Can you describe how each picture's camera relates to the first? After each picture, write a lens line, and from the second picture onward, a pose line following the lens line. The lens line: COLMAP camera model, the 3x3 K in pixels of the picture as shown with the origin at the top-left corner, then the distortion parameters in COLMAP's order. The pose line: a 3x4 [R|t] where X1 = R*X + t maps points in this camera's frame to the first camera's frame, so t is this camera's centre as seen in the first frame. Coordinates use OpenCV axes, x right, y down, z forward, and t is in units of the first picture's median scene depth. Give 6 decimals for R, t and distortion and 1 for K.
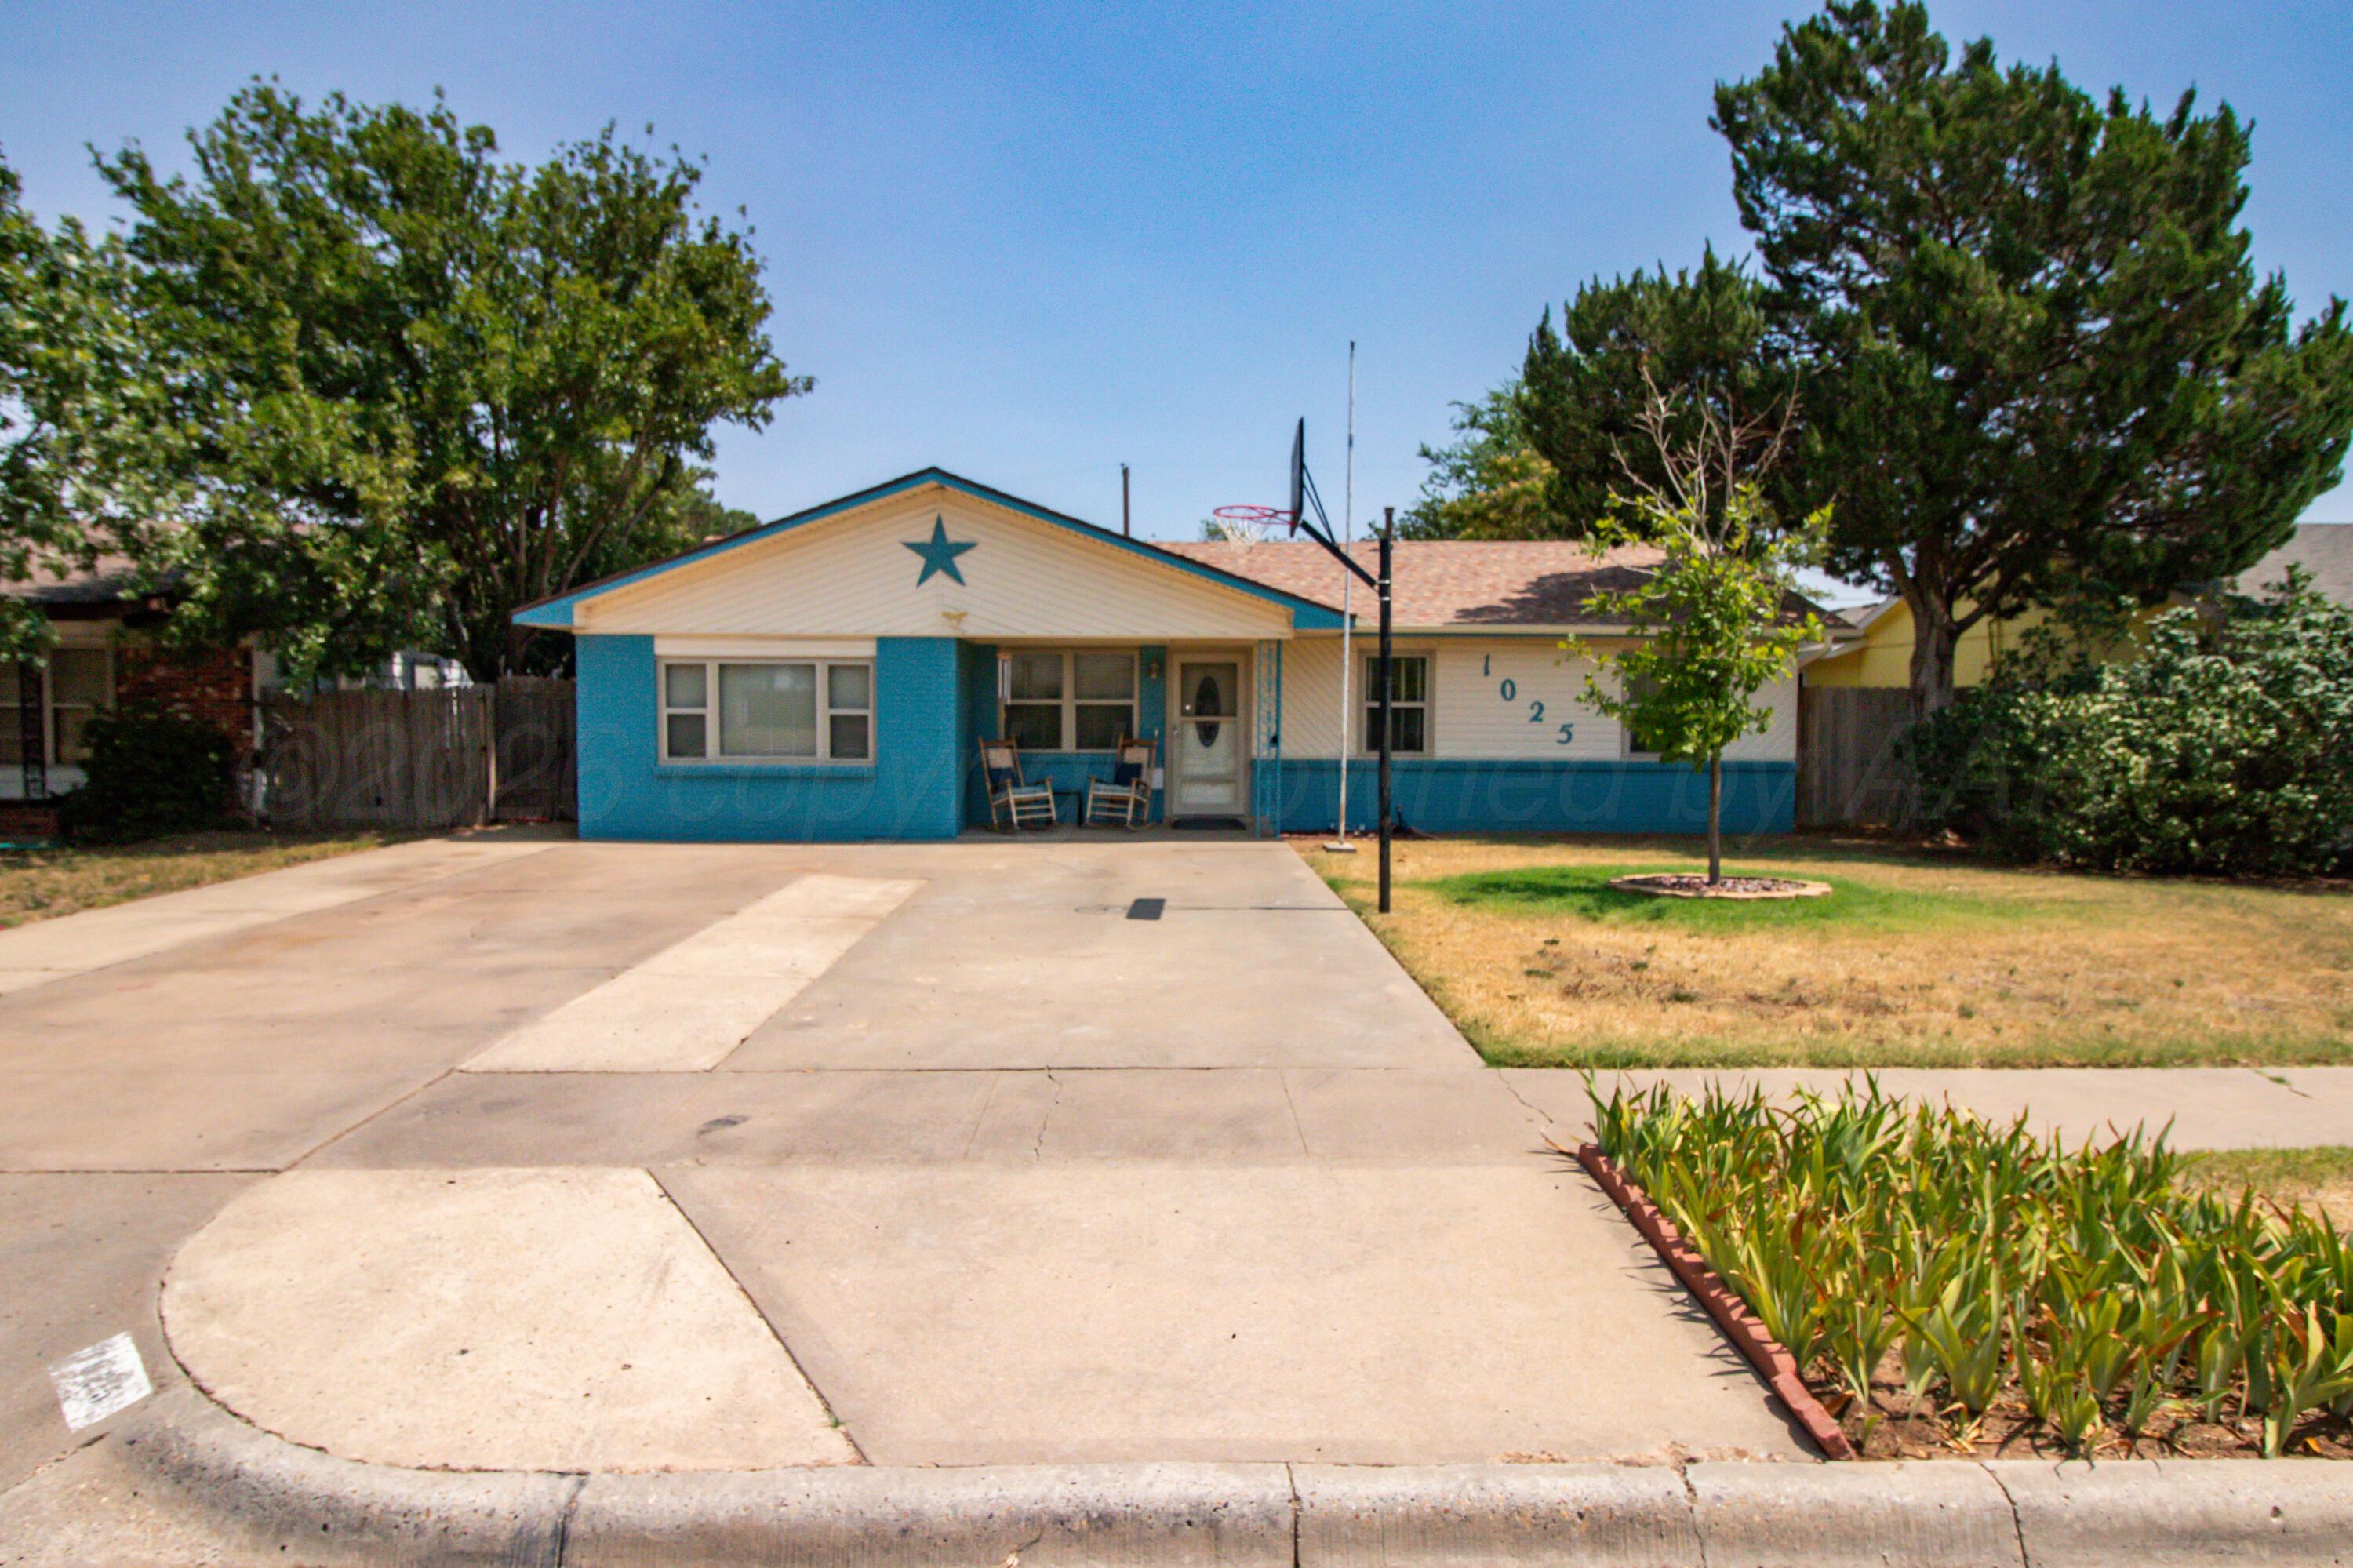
lens RADIAL K [[1363.3, 0, 1176.2], [0, 1363.3, 771.4], [0, 0, 1]] dist [-0.006008, -0.003072]
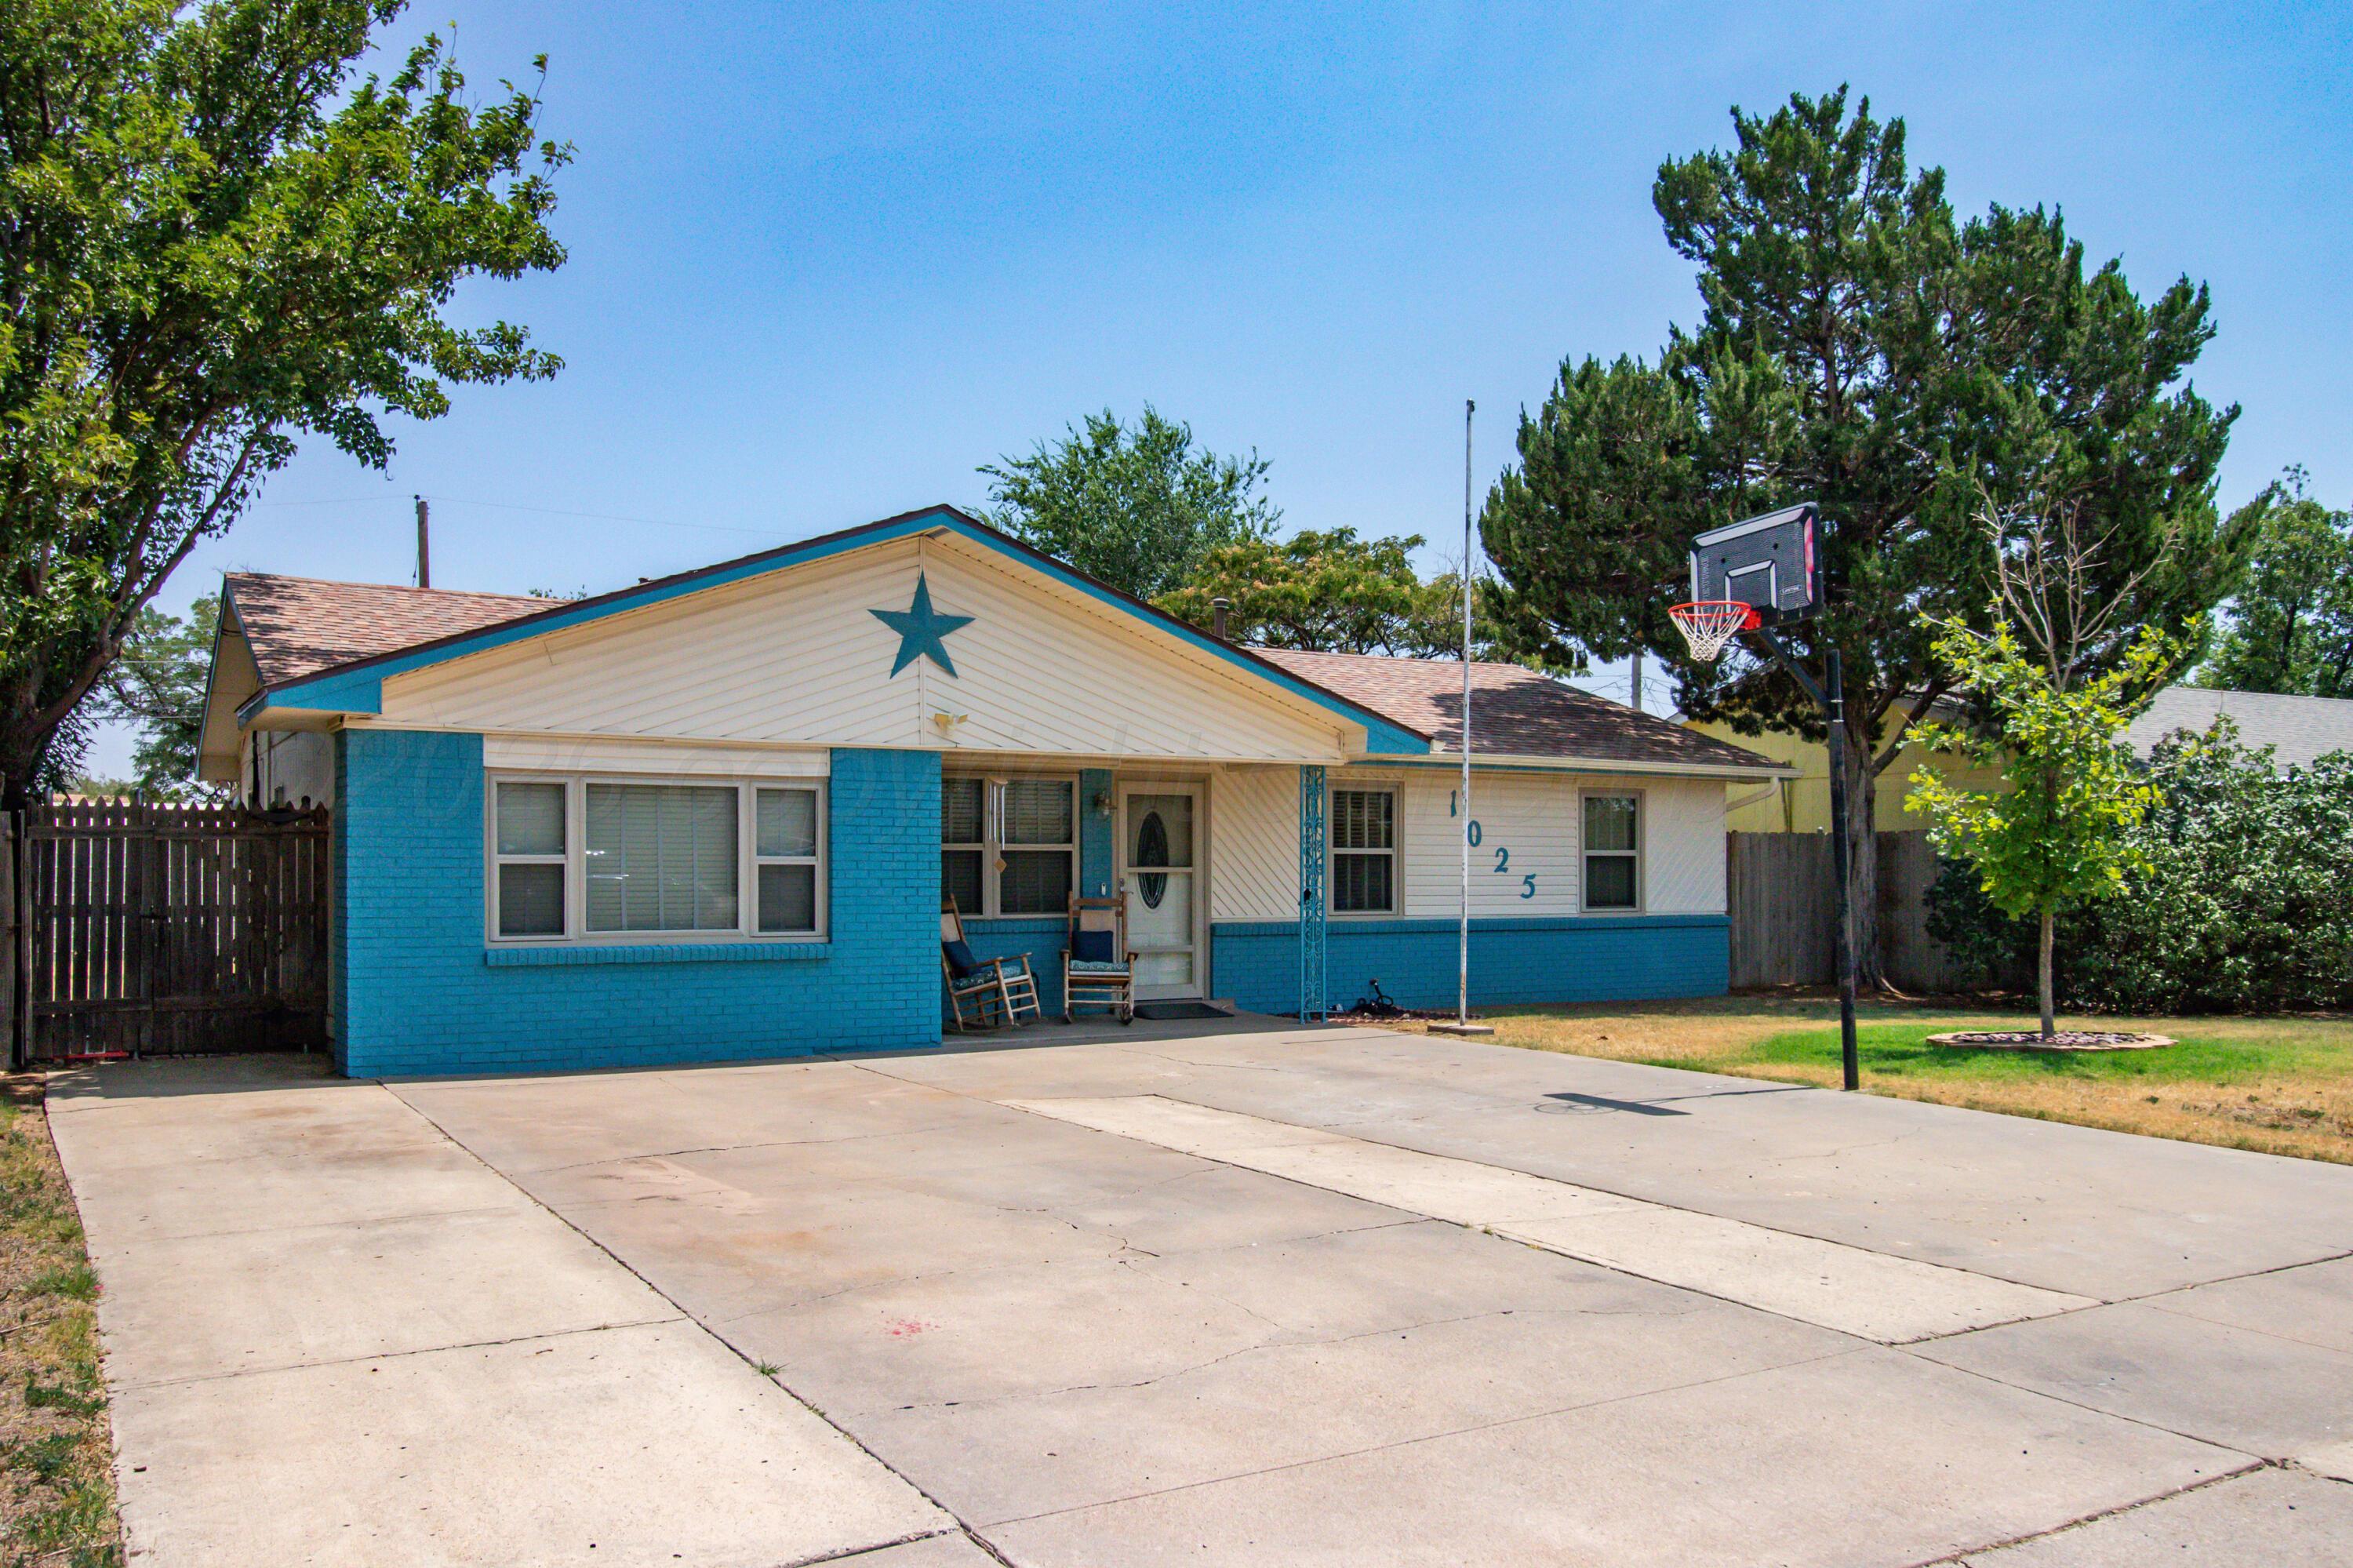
lens RADIAL K [[1866.1, 0, 1127.8], [0, 1866.1, 809.2], [0, 0, 1]] dist [0.002225, 0.034479]
pose [[0.863404, 0.012367, 0.504362, -0.551038], [0.026162, 0.997257, -0.069239, -0.002069], [-0.503834, 0.072976, 0.860712, 0.145539]]
